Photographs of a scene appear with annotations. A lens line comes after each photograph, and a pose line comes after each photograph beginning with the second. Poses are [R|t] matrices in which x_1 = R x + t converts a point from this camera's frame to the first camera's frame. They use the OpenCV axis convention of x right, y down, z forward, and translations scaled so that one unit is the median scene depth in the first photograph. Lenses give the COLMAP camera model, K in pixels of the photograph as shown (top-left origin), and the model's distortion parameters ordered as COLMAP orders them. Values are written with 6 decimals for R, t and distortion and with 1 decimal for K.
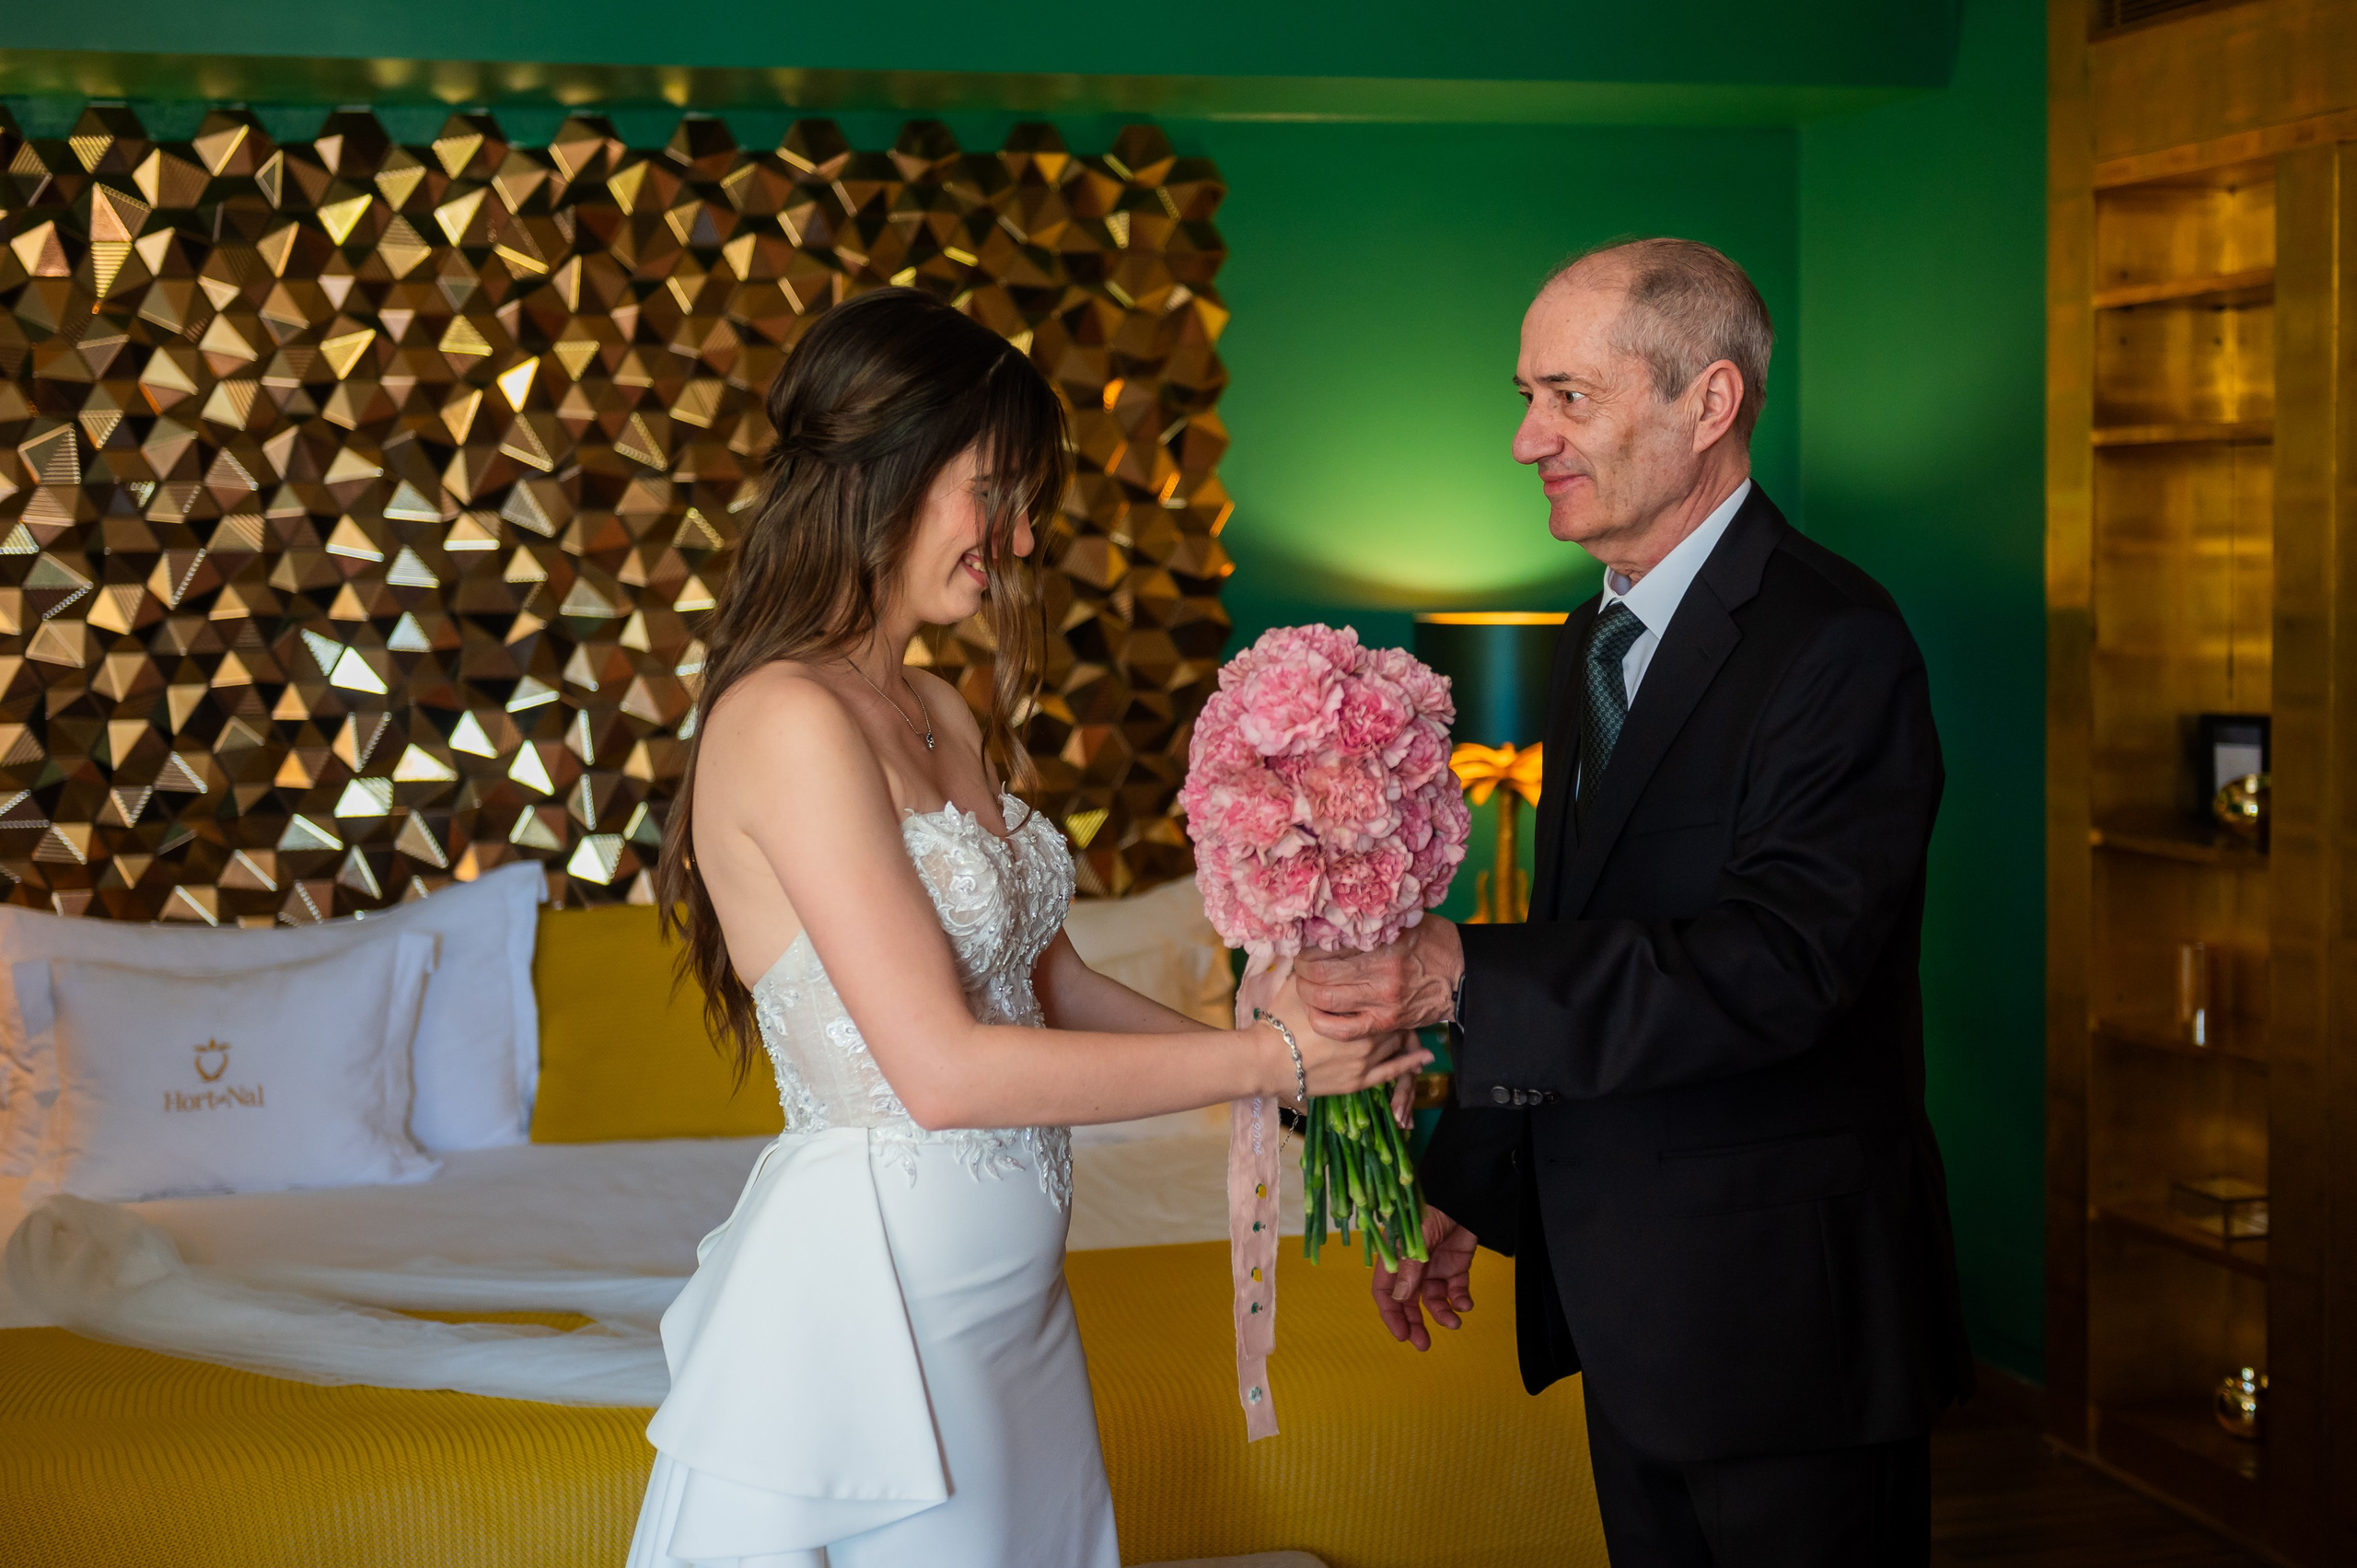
lens RADIAL K [[3259.0, 0, 1169.1], [0, 3259.0, 766.0], [0, 0, 1]] dist [-0.033188, 0.000000]
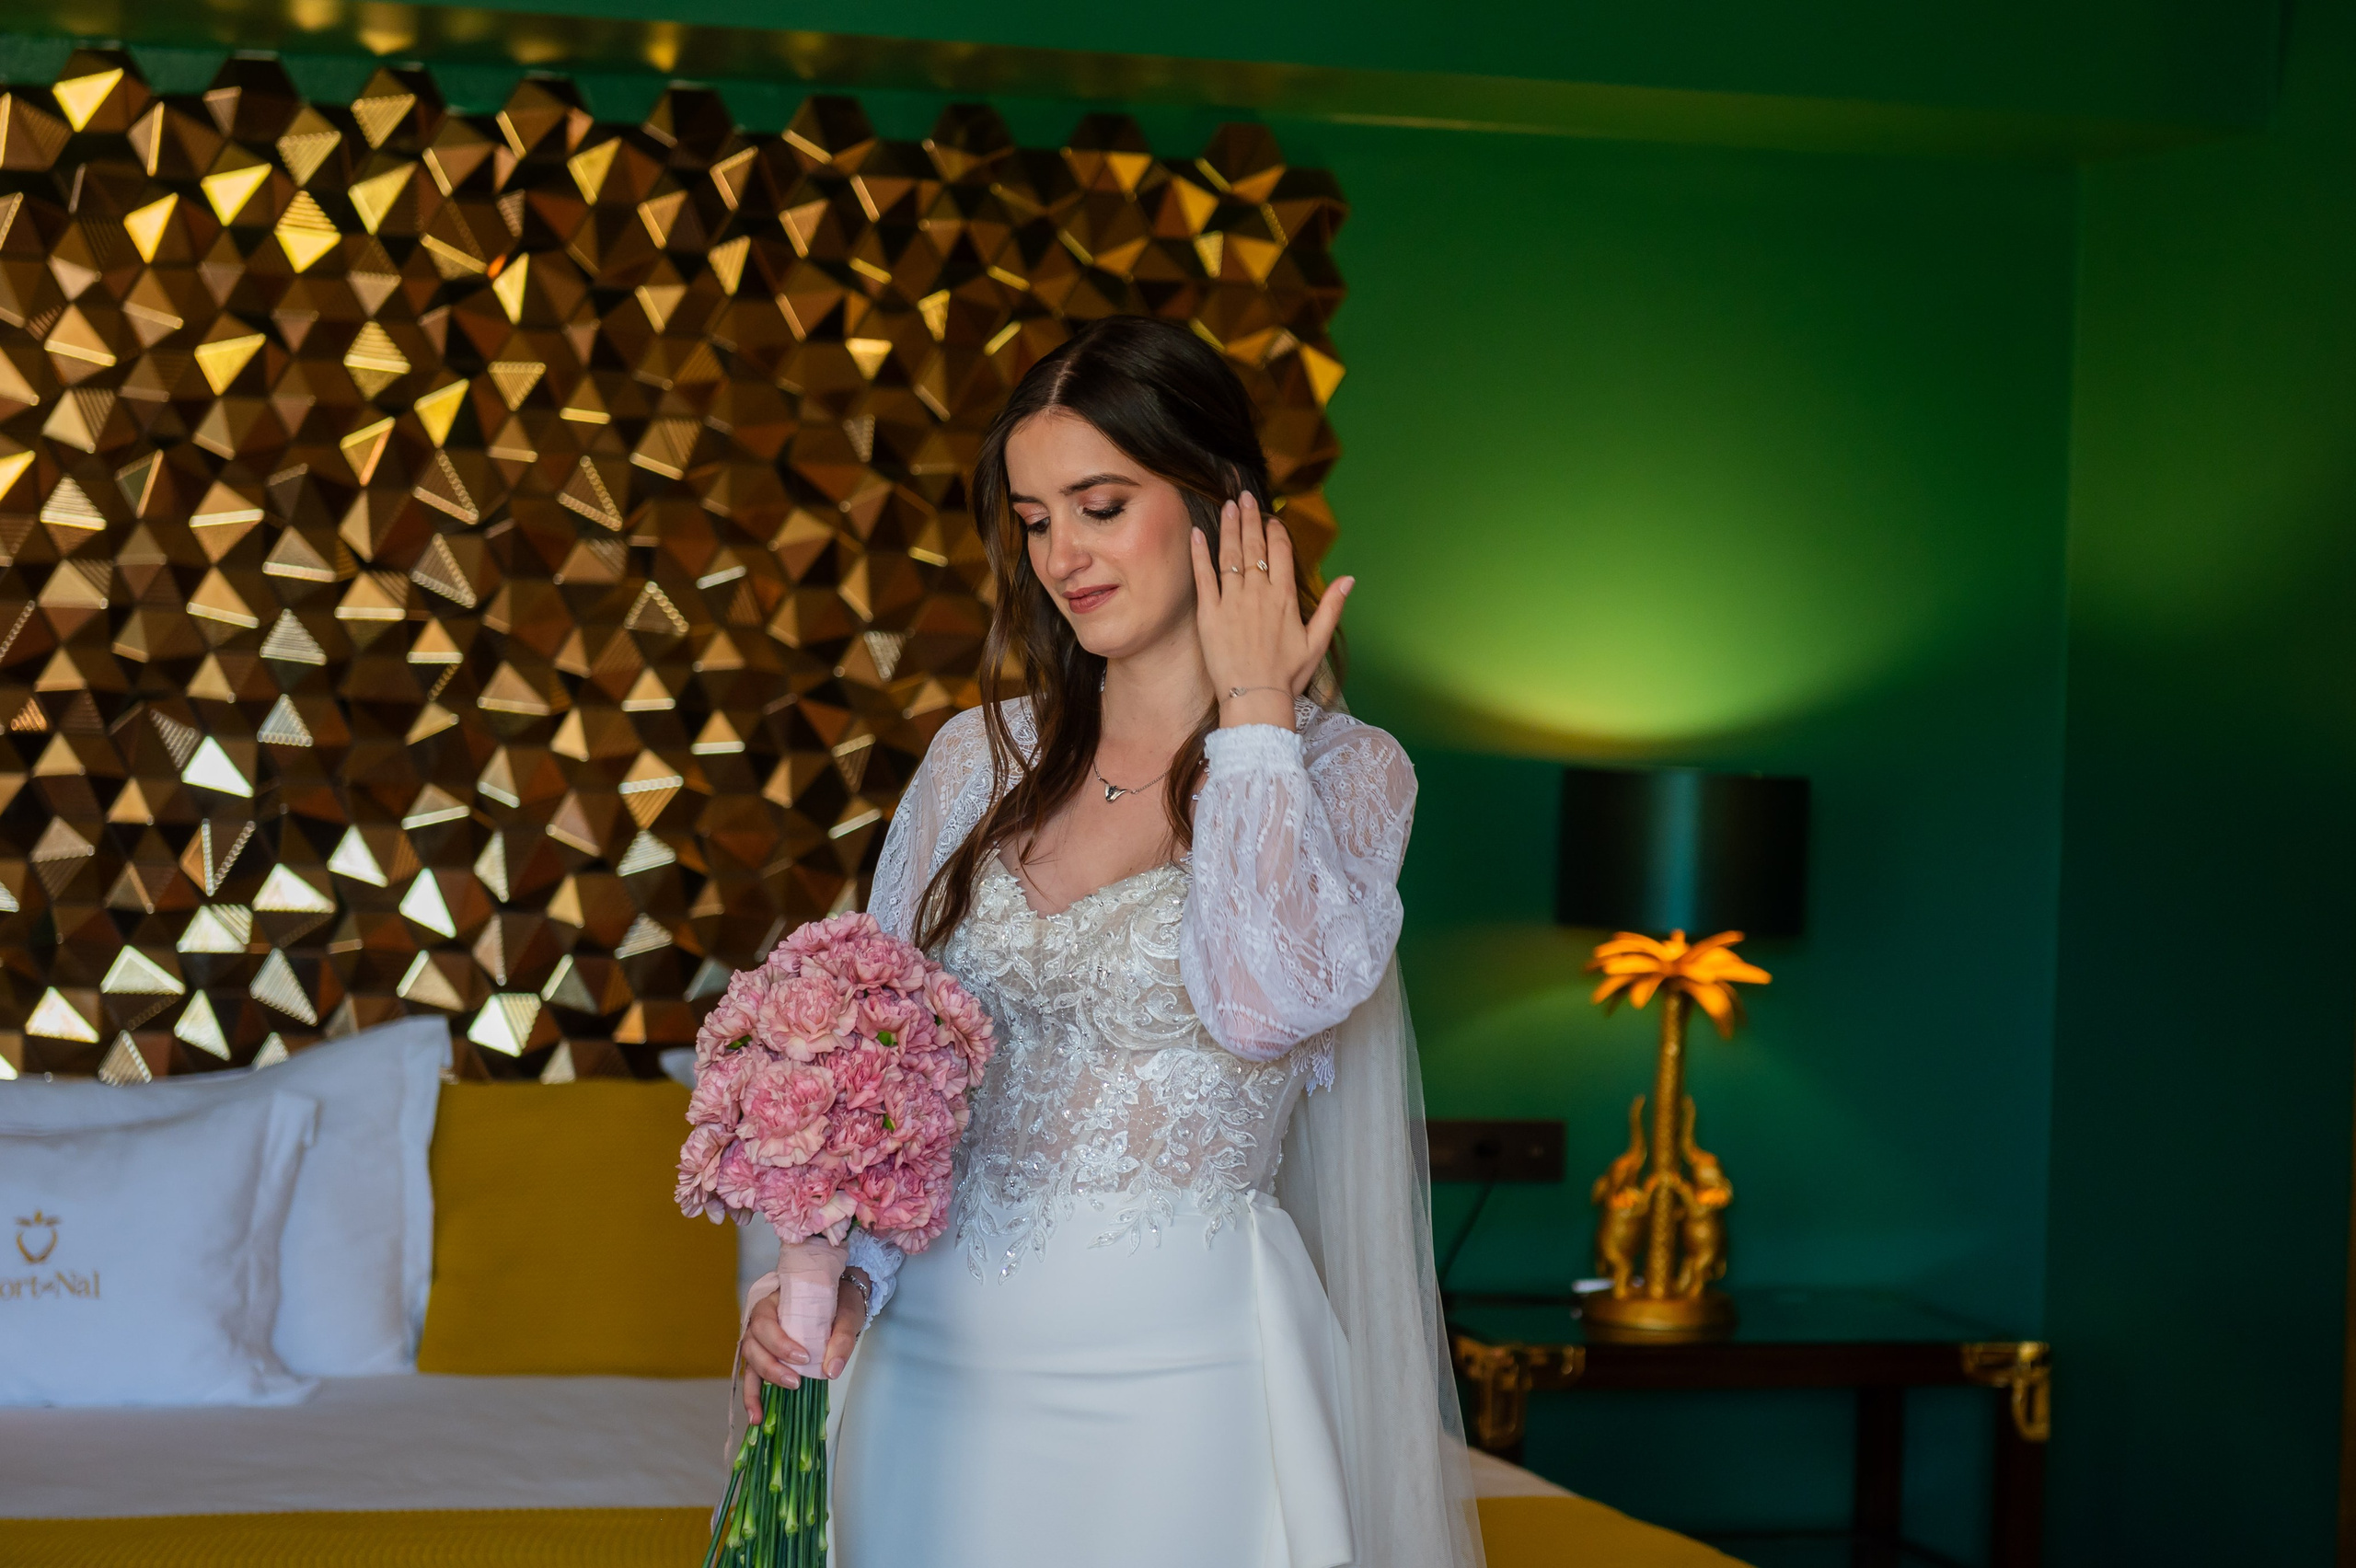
lens RADIAL K [[4701.1, 0, 1180.8], [0, 4701.1, 800.5], [0, 0, 1]] dist [-0.004325, 0.000000]
pose [[0.998880, 0.047111, 0.004344, -0.022144], [-0.046838, 0.997662, -0.049761, 0.024063], [-0.006678, 0.049502, 0.998752, -0.129558]]
